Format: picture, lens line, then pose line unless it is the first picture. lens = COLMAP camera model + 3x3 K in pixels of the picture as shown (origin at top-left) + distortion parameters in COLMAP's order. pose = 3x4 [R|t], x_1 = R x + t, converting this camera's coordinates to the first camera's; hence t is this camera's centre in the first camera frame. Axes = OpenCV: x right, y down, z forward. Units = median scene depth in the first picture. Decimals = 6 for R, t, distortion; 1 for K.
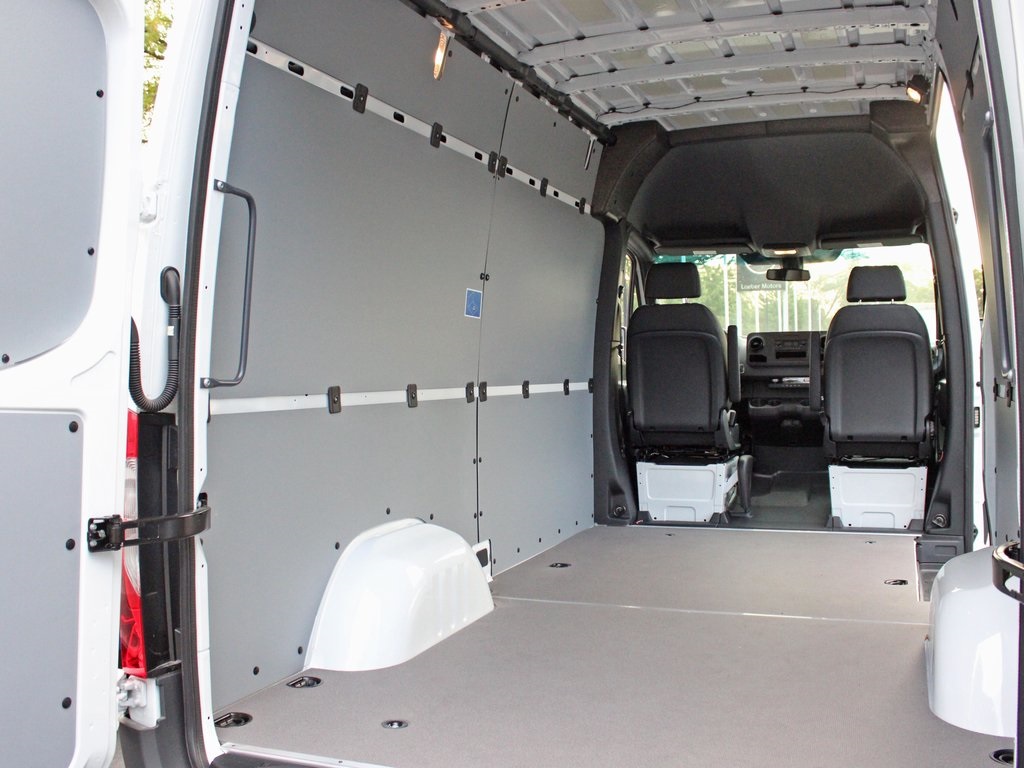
lens RADIAL K [[1029.1, 0, 512.0], [0, 1029.1, 384.0], [0, 0, 1]] dist [-0.126172, 0.038369]
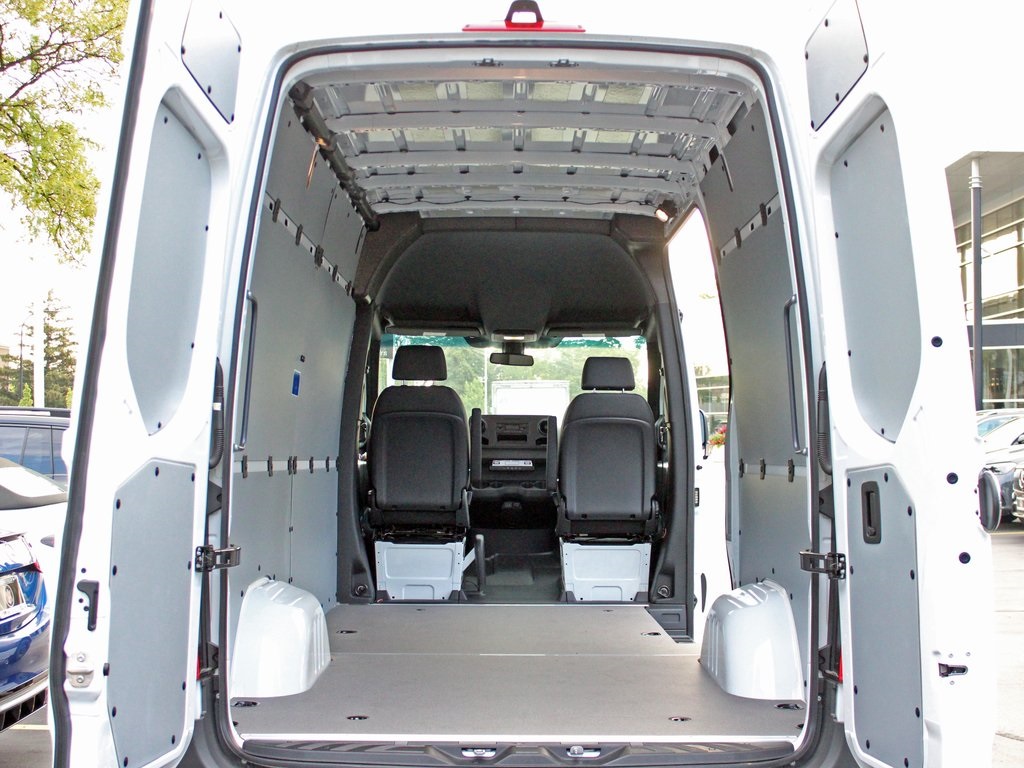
lens RADIAL K [[1392.3, 0, 512.0], [0, 1392.3, 384.0], [0, 0, 1]] dist [-0.138599, -0.000201]
pose [[0.928617, 0.038936, 0.368990, -0.280030], [-0.014754, 0.997567, -0.068132, 0.014445], [-0.370745, 0.057825, 0.926933, -0.336087]]
